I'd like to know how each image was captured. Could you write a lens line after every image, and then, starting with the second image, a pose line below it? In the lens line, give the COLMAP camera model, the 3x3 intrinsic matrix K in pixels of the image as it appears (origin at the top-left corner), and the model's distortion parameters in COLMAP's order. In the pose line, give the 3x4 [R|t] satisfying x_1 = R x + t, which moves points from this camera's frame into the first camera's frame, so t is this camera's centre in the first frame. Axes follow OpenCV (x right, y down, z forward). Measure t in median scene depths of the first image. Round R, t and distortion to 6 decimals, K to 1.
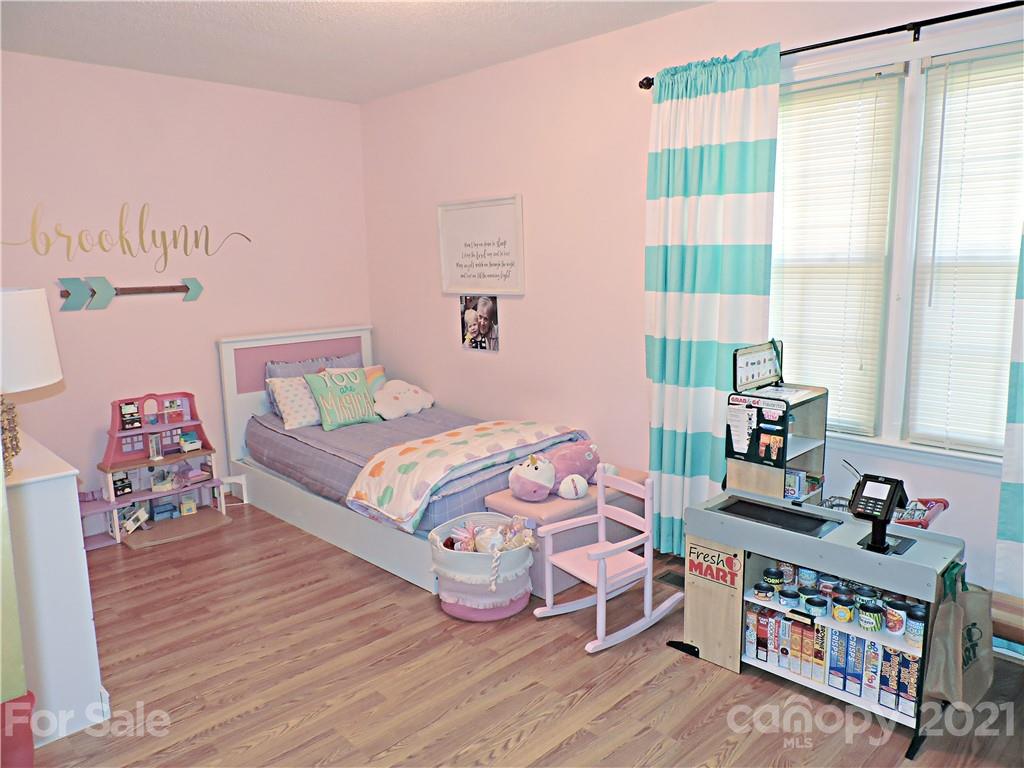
lens RADIAL K [[724.7, 0, 512.0], [0, 724.7, 384.0], [0, 0, 1]] dist [-0.026528, 0.003063]
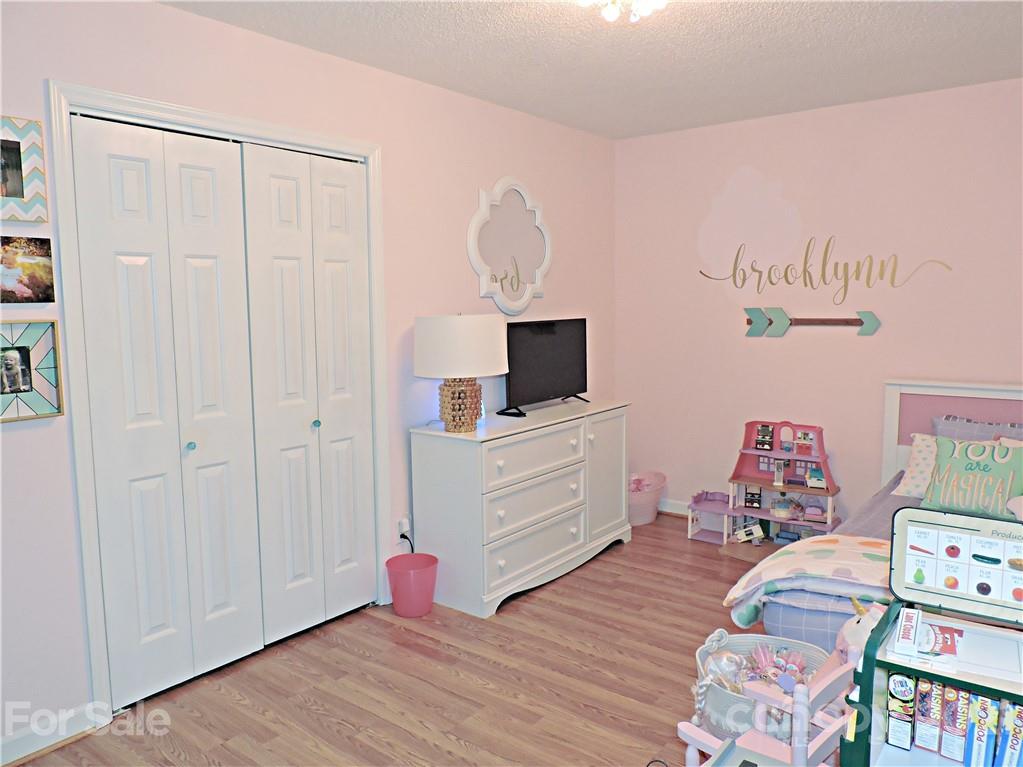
lens RADIAL K [[740.2, 0, 511.5], [0, 740.2, 383.5], [0, 0, 1]] dist [-0.011805, -0.000506]
pose [[0.133053, 0.123842, -0.983341, 0.584390], [-0.156578, 0.982330, 0.102528, -0.105458], [0.978663, 0.140328, 0.150092, 0.543635]]
